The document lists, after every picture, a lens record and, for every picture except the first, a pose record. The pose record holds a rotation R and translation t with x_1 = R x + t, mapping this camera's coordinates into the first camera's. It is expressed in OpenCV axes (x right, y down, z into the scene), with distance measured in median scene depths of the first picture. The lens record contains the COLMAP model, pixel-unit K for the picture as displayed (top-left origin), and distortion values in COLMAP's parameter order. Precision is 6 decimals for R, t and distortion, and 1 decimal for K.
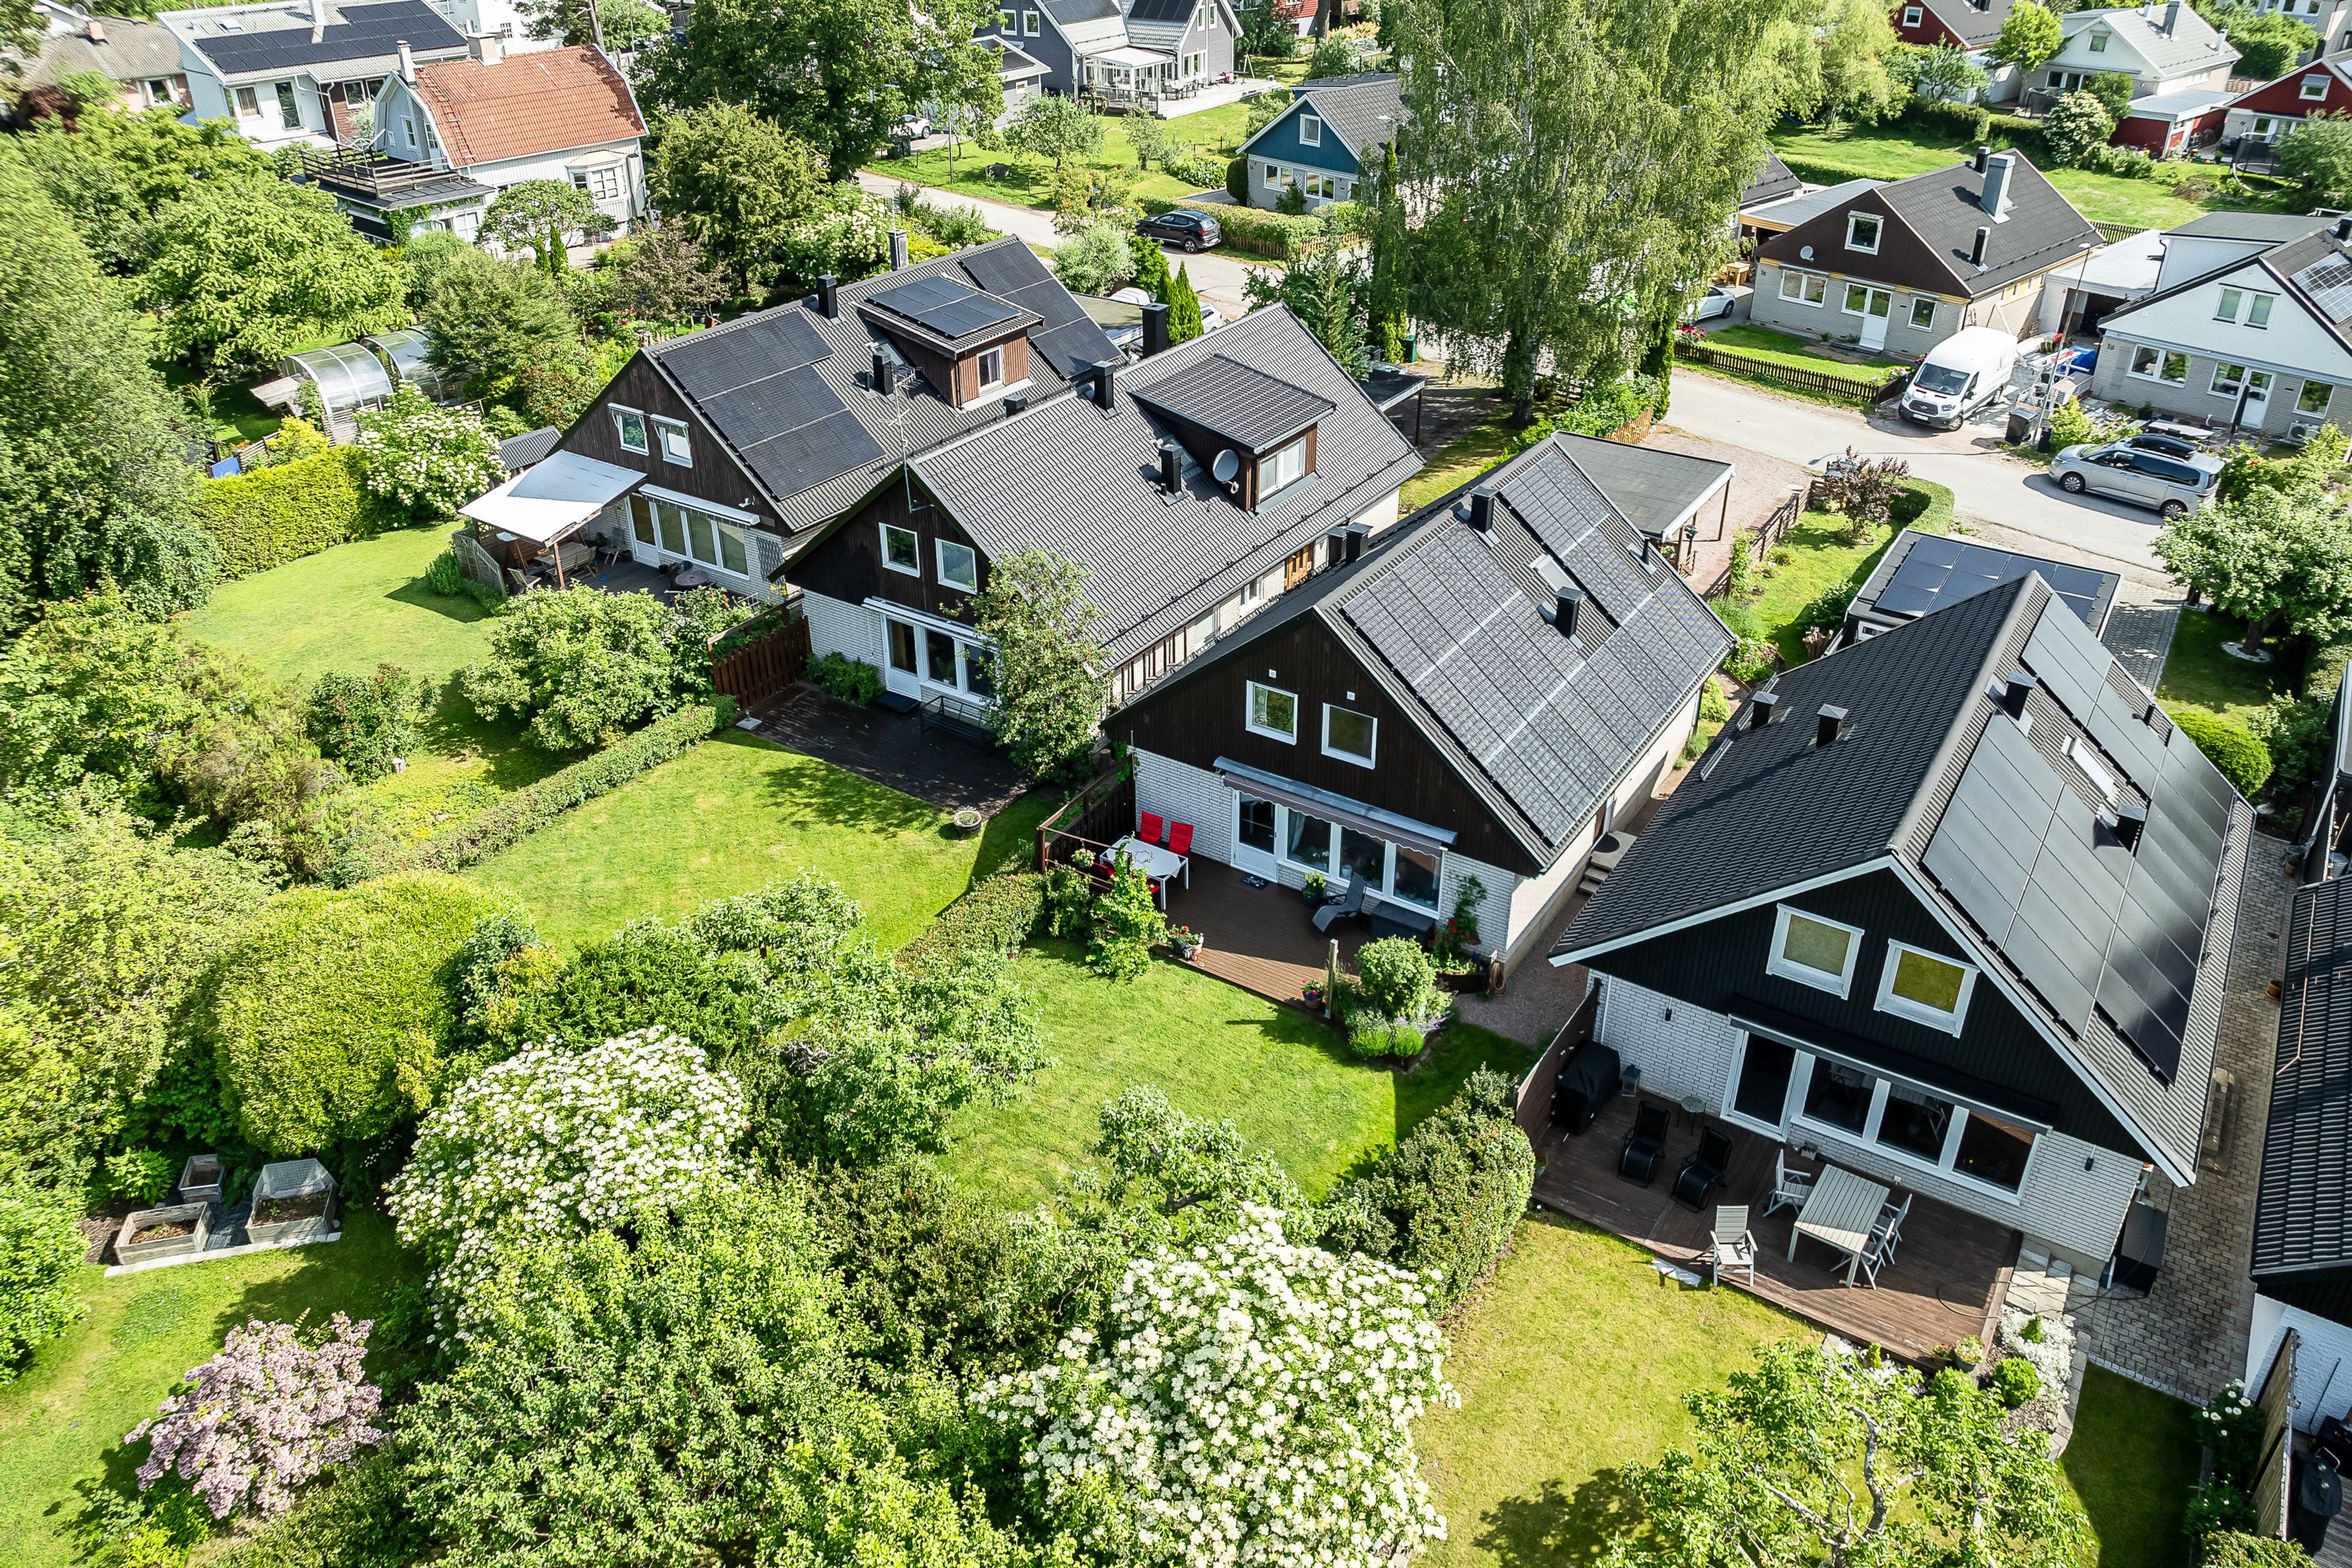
lens RADIAL K [[1620.2, 0, 1181.7], [0, 1620.2, 624.7], [0, 0, 1]] dist [-0.038092, -0.000578]
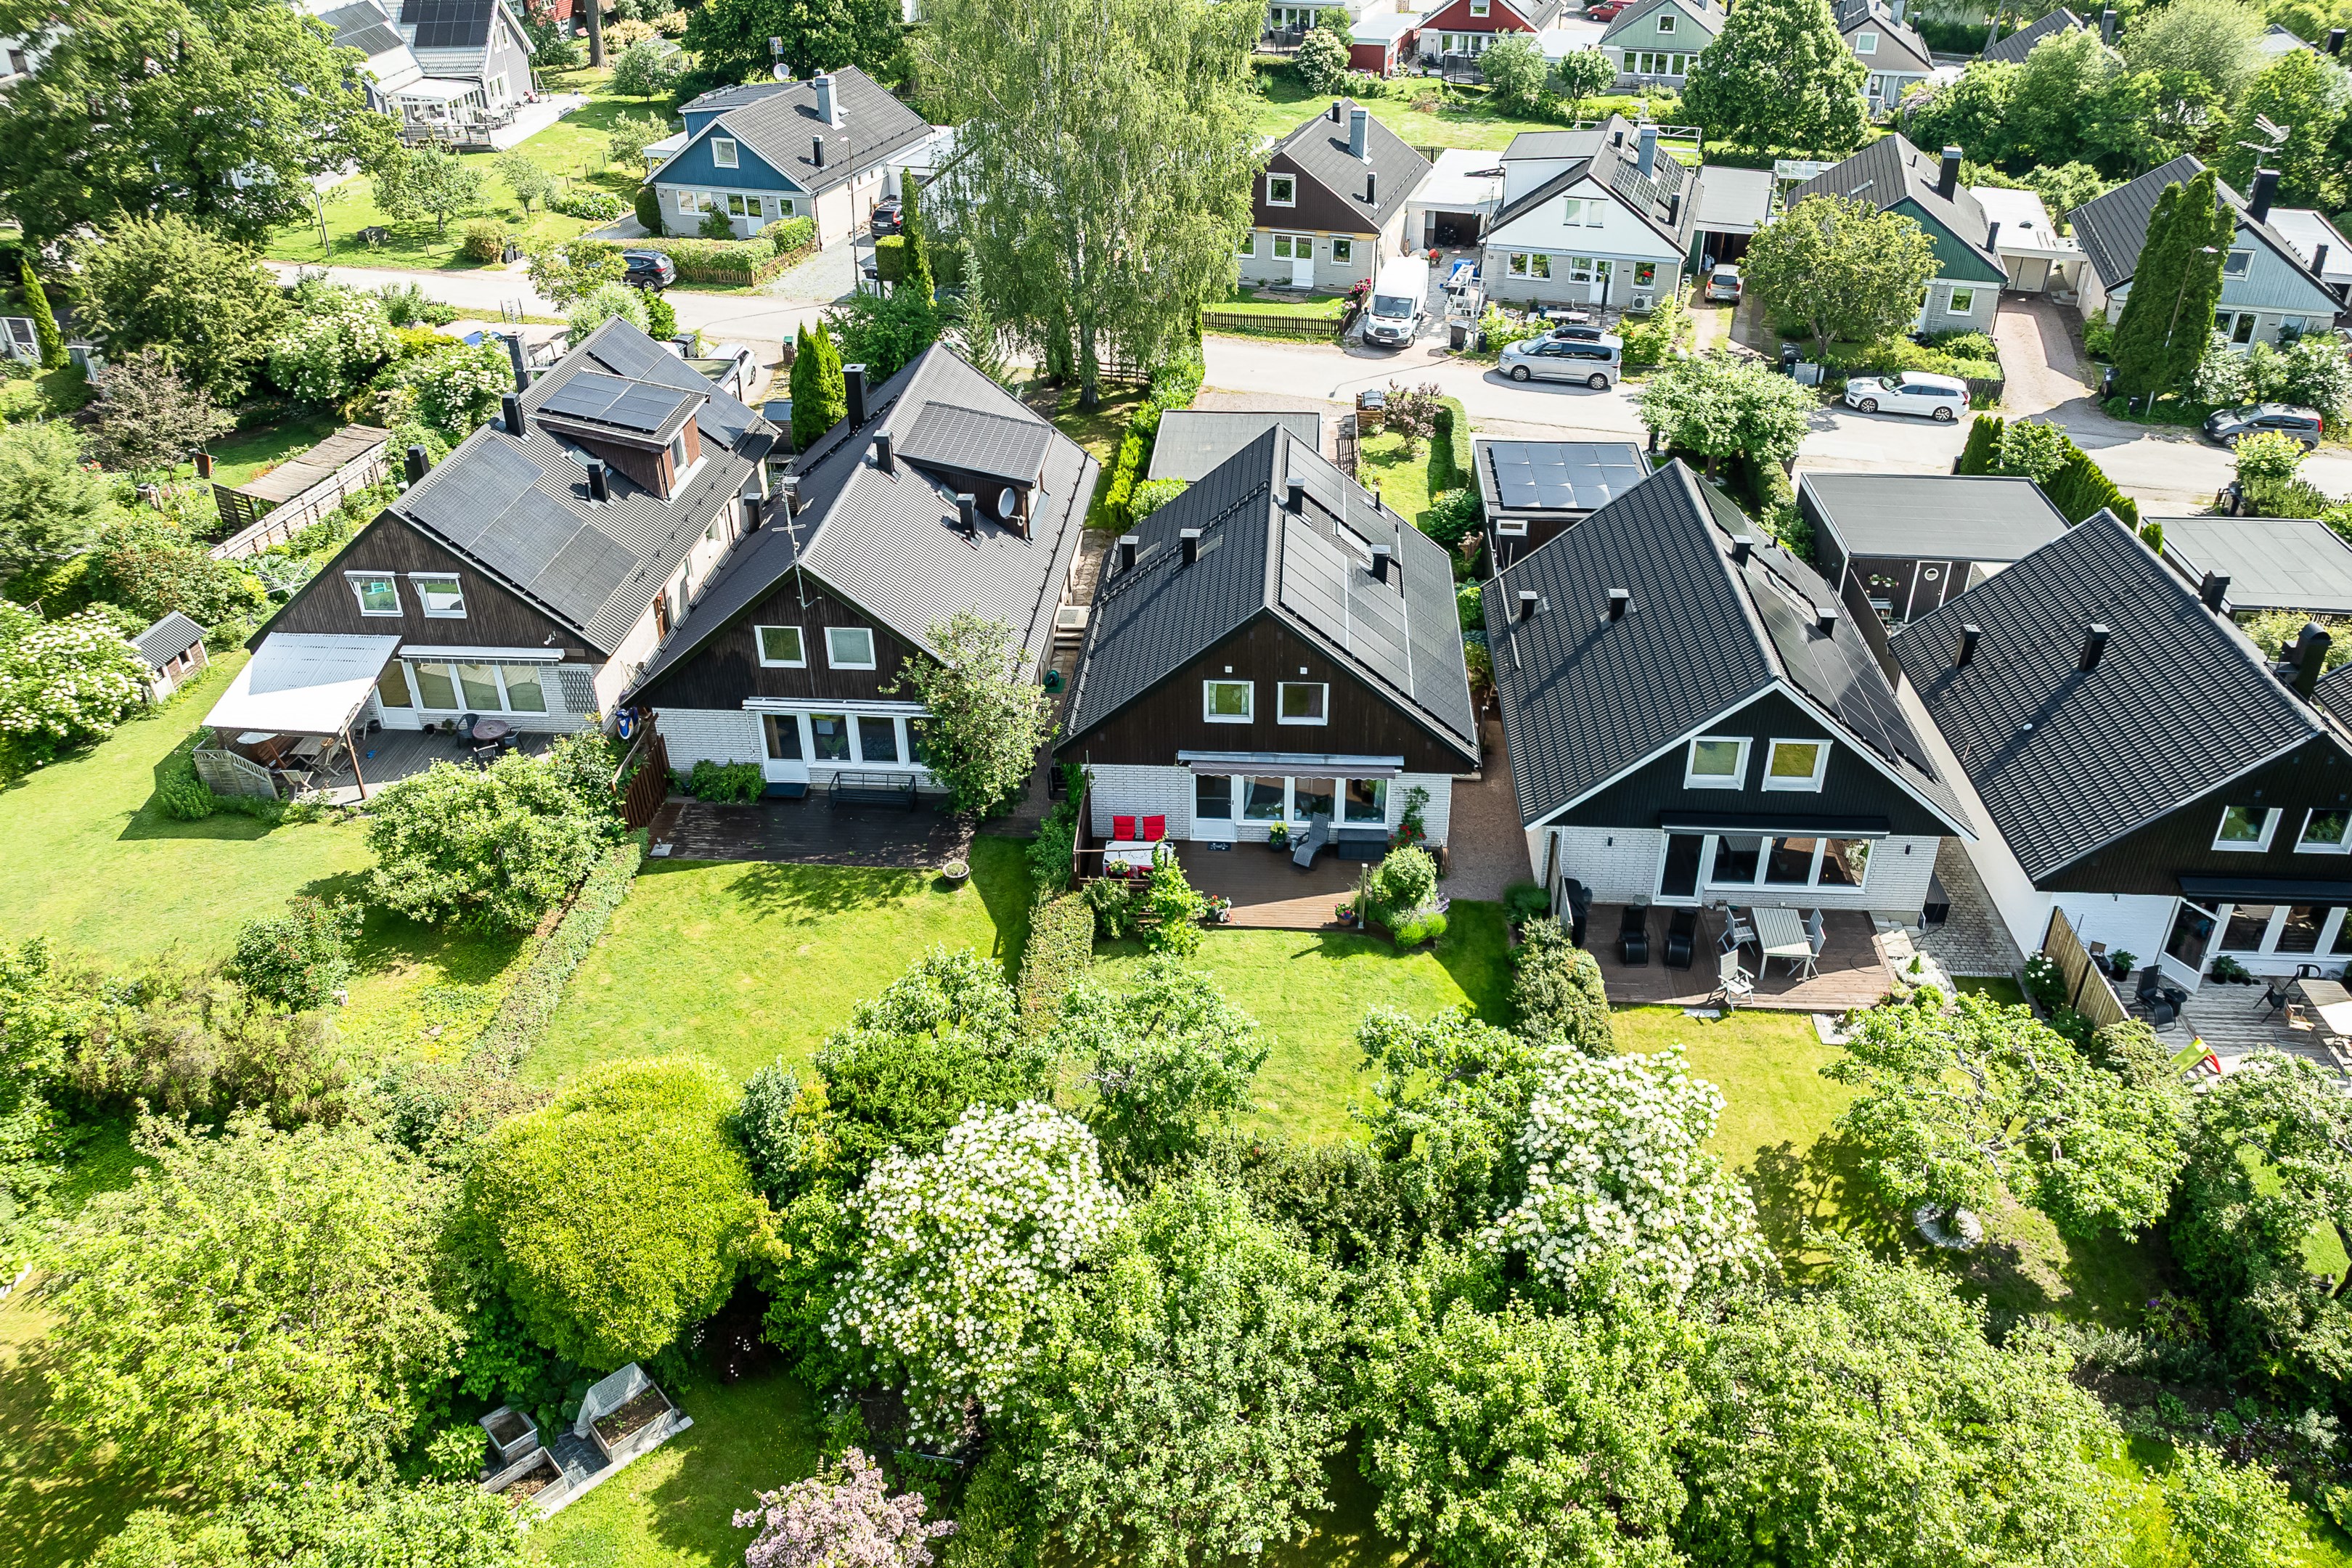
lens RADIAL K [[1620.2, 0, 1181.7], [0, 1620.2, 624.7], [0, 0, 1]] dist [-0.038092, -0.000578]
pose [[0.883239, -0.234573, 0.406036, -0.348250], [0.224250, 0.971749, 0.073589, -0.074940], [-0.411827, 0.026057, 0.910889, -0.051610]]
